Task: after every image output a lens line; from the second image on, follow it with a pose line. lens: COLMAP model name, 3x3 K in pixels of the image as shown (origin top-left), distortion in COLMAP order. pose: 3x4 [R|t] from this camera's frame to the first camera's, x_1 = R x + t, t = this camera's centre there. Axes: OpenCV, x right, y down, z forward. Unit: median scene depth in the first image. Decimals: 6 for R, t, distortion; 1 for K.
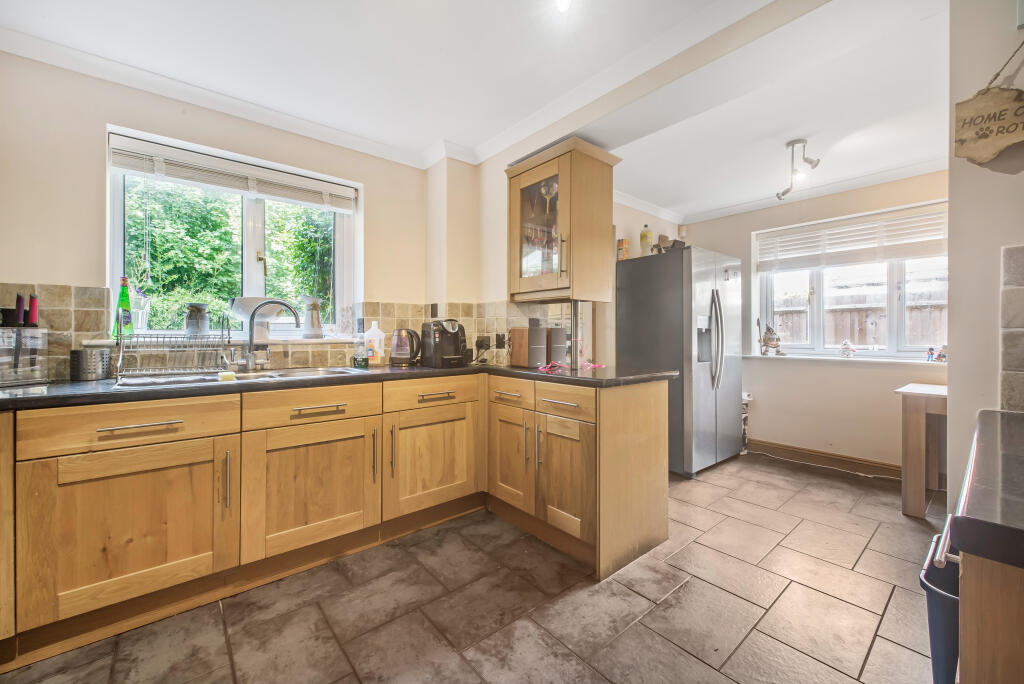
lens RADIAL K [[403.6, 0, 517.0], [0, 403.6, 333.3], [0, 0, 1]] dist [0.000889, 0.000170]
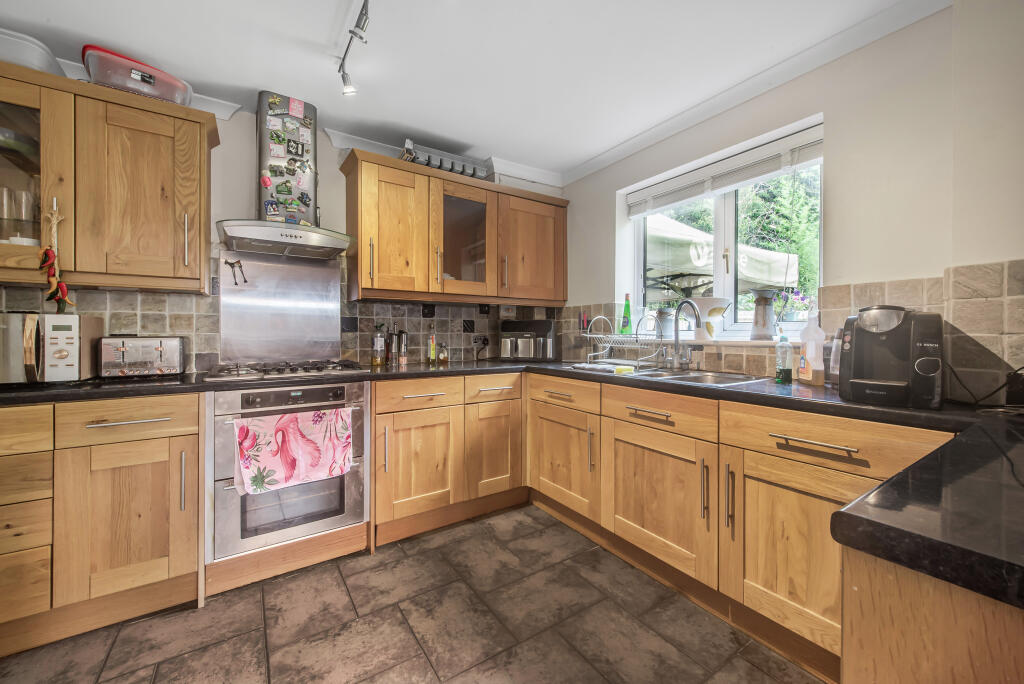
lens RADIAL K [[403.6, 0, 514.5], [0, 403.6, 334.8], [0, 0, 1]] dist [0.000889, 0.000170]
pose [[-0.119168, 0.002923, -0.992870, 0.442721], [-0.004977, 0.999981, 0.003541, 0.001856], [0.992862, 0.005364, -0.119152, 0.726708]]
